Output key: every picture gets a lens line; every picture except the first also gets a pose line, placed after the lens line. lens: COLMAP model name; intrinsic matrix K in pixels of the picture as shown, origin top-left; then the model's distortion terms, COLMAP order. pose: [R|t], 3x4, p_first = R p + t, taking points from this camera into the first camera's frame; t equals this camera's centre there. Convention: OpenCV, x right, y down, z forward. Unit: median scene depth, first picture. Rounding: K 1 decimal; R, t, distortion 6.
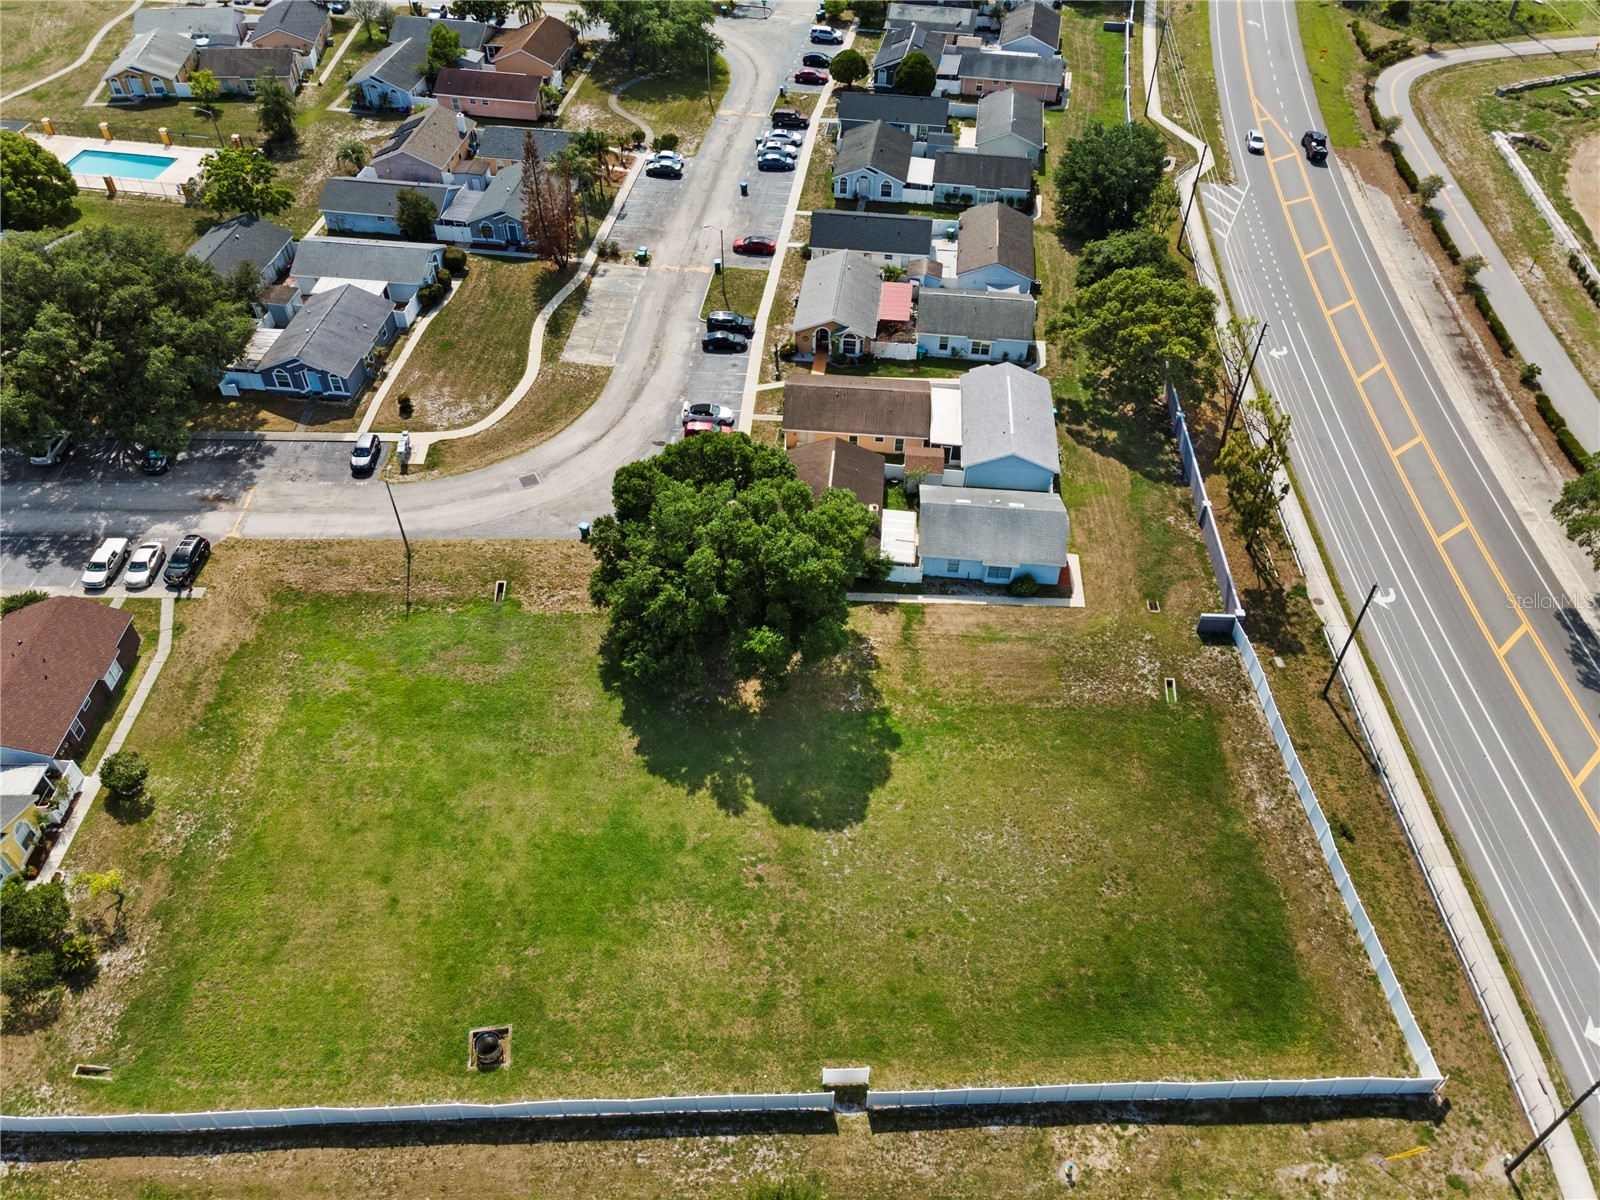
lens RADIAL K [[1170.9, 0, 793.9], [0, 1170.9, 592.2], [0, 0, 1]] dist [0.020775, 0.048842]
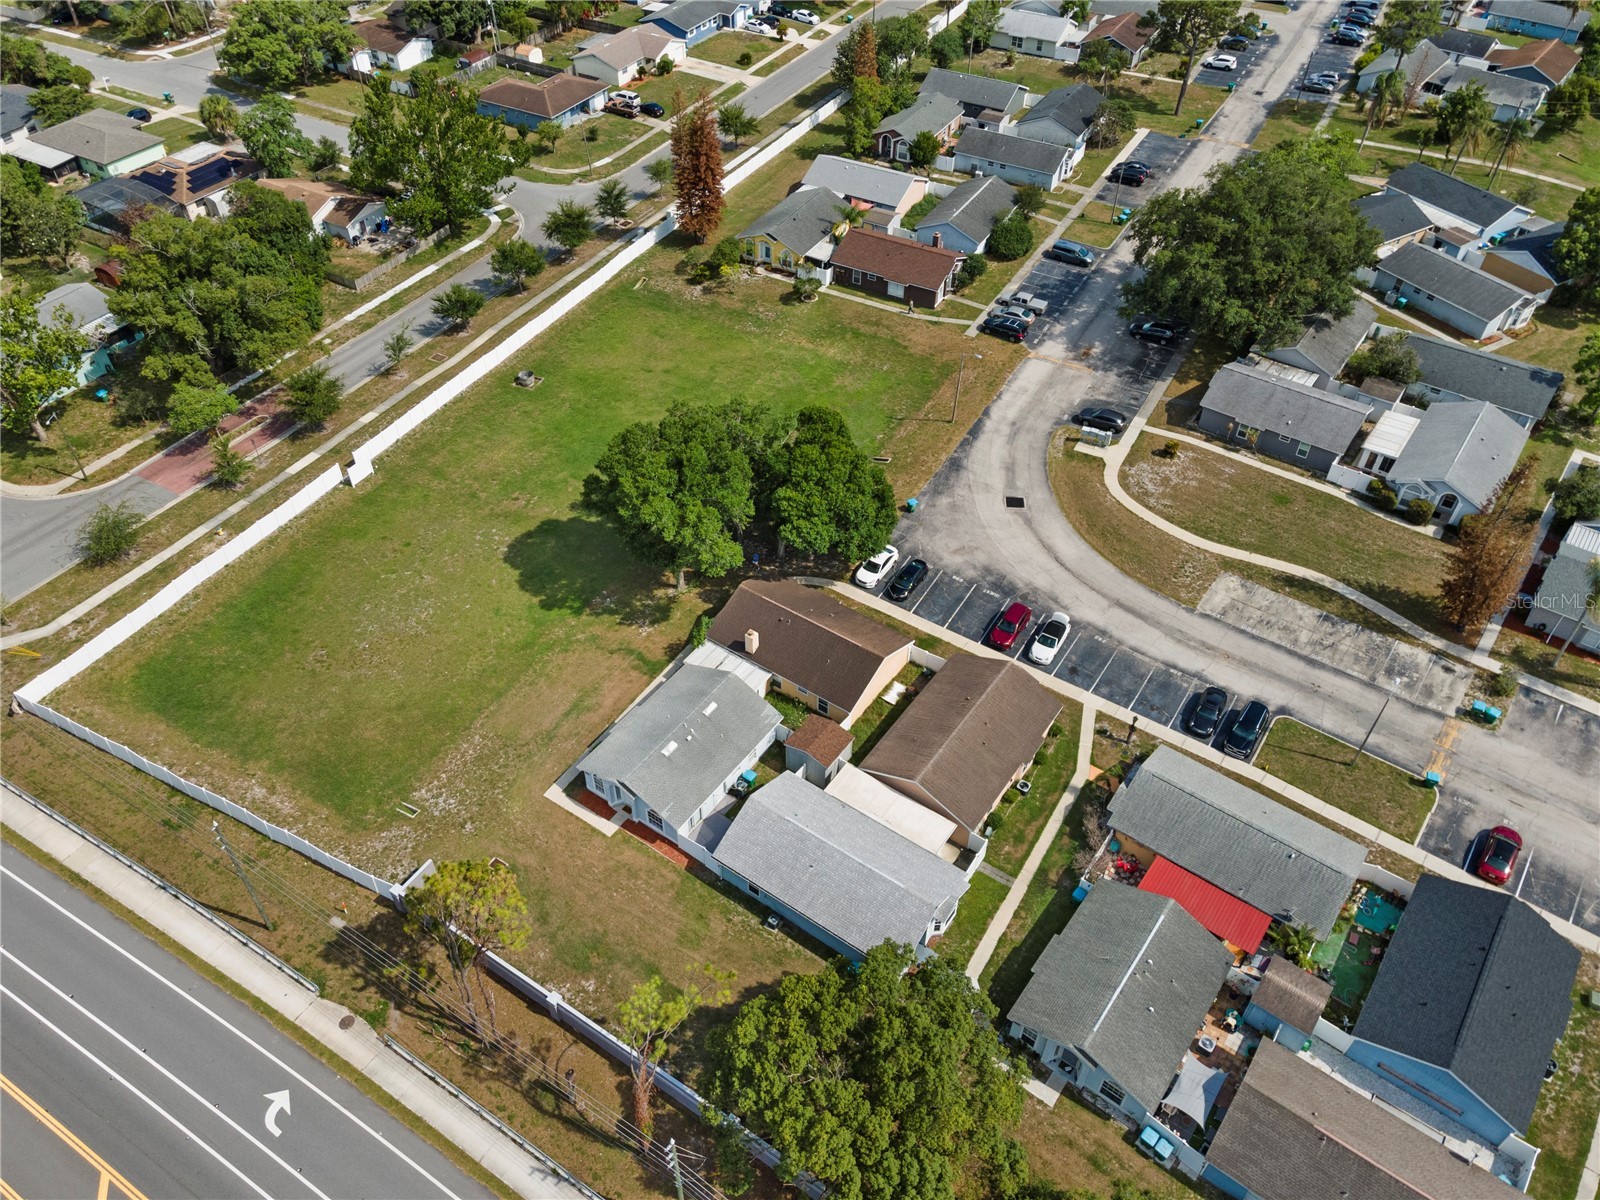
lens RADIAL K [[1170.9, 0, 793.9], [0, 1170.9, 592.2], [0, 0, 1]] dist [0.020775, 0.048842]
pose [[-0.502684, 0.586081, -0.635467, 0.610834], [-0.612647, 0.277093, 0.740191, -0.774942], [0.609895, 0.761399, 0.219771, 0.797871]]
